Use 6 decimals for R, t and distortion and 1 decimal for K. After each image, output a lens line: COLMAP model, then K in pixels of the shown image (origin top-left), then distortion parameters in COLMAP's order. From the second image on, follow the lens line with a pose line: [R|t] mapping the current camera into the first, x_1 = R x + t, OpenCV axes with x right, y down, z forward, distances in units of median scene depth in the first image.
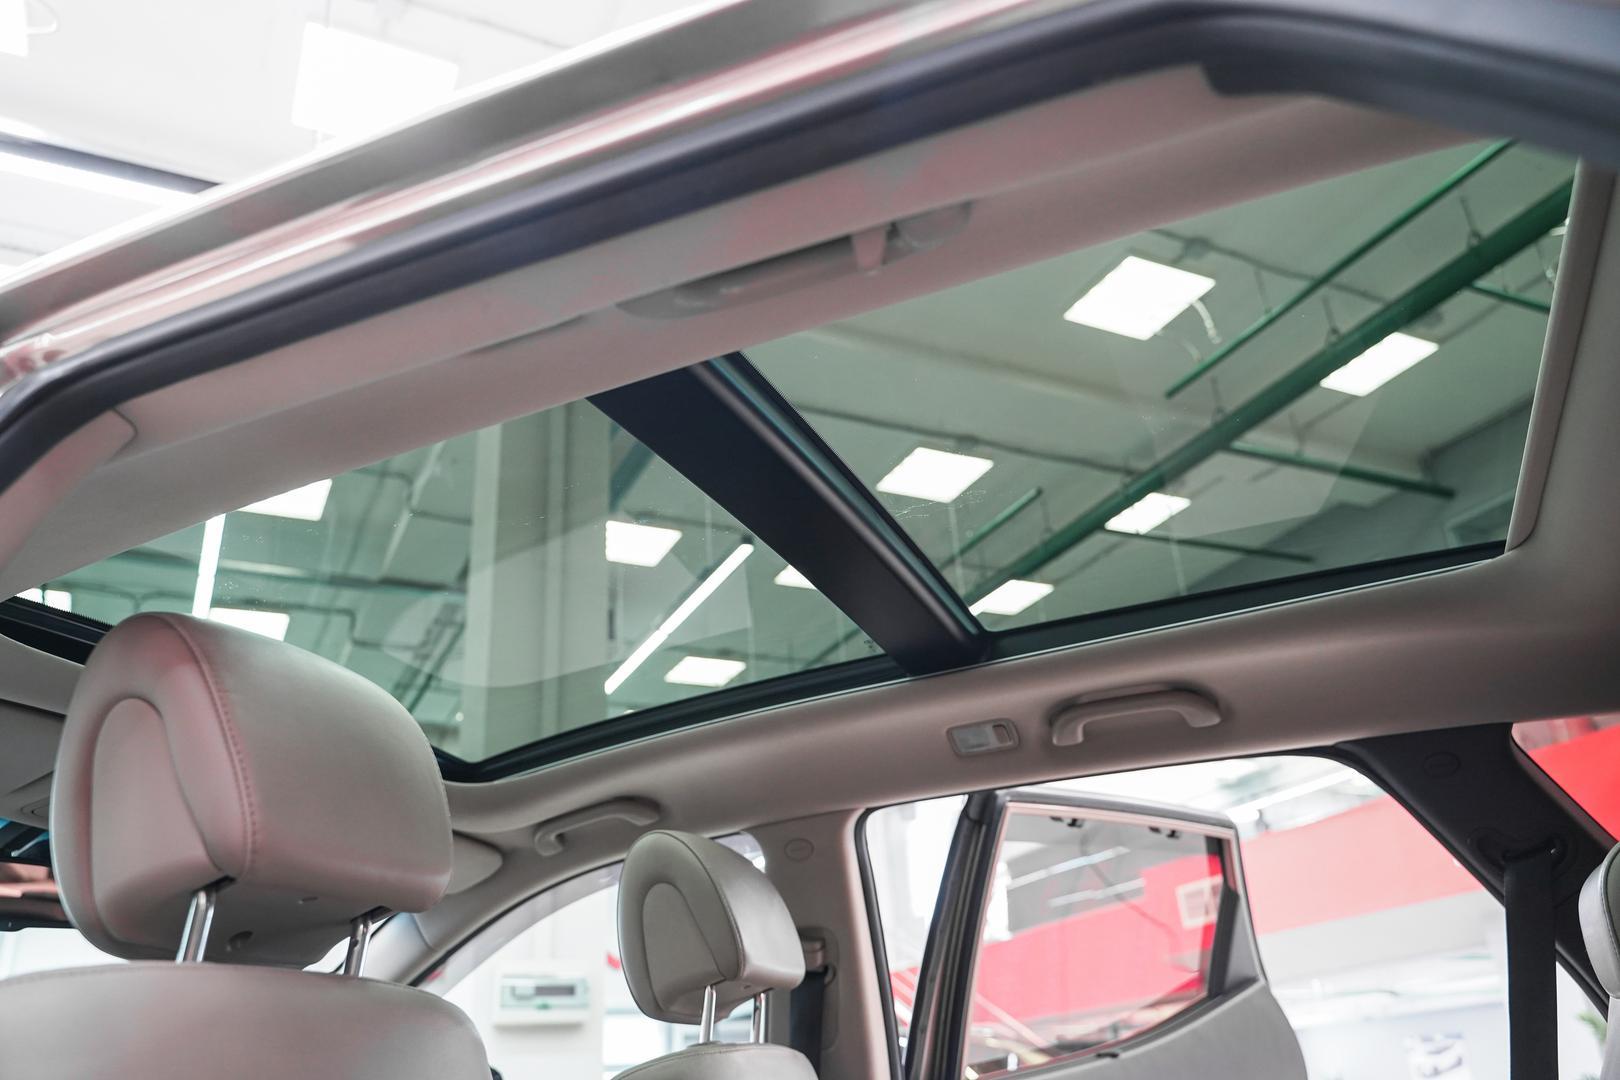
lens RADIAL K [[1302.0, 0, 806.7], [0, 1302.0, 539.8], [0, 0, 1]] dist [-0.020195, 0.021233]
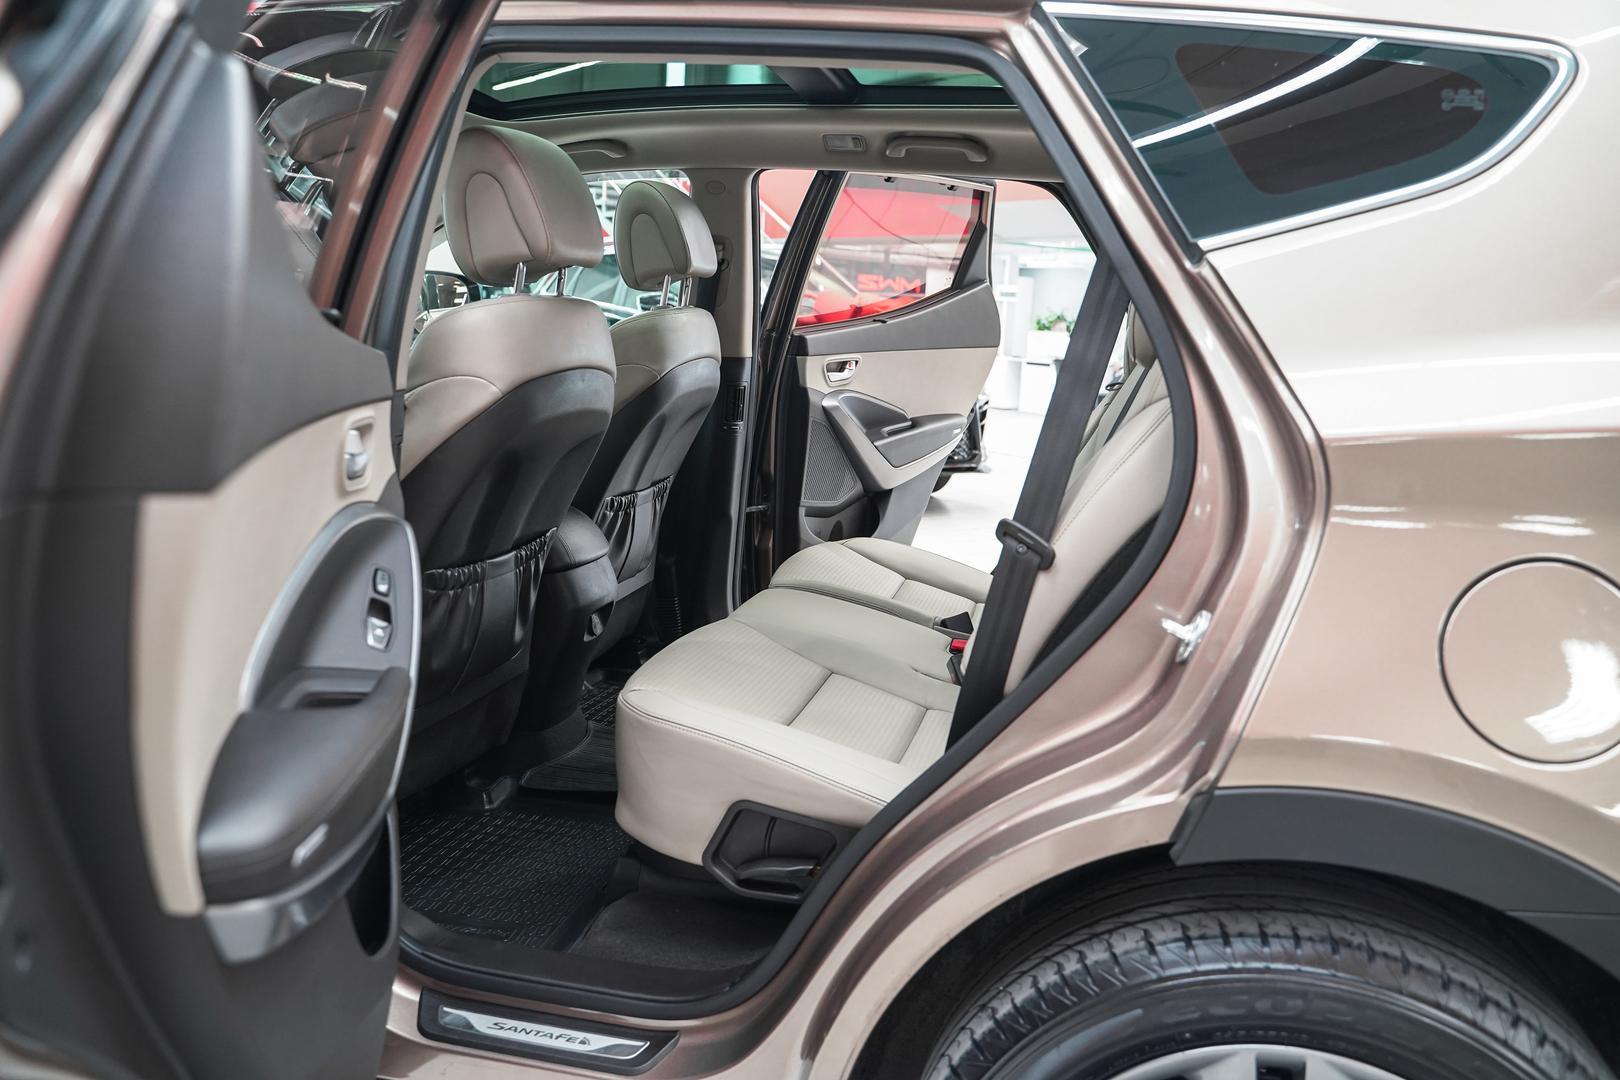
lens RADIAL K [[1302.0, 0, 809.6], [0, 1302.0, 540.4], [0, 0, 1]] dist [-0.020195, 0.021233]
pose [[0.980227, 0.076596, 0.182450, -0.158895], [-0.166693, 0.816471, 0.552801, -0.321781], [-0.106623, -0.572284, 0.813095, -0.569203]]
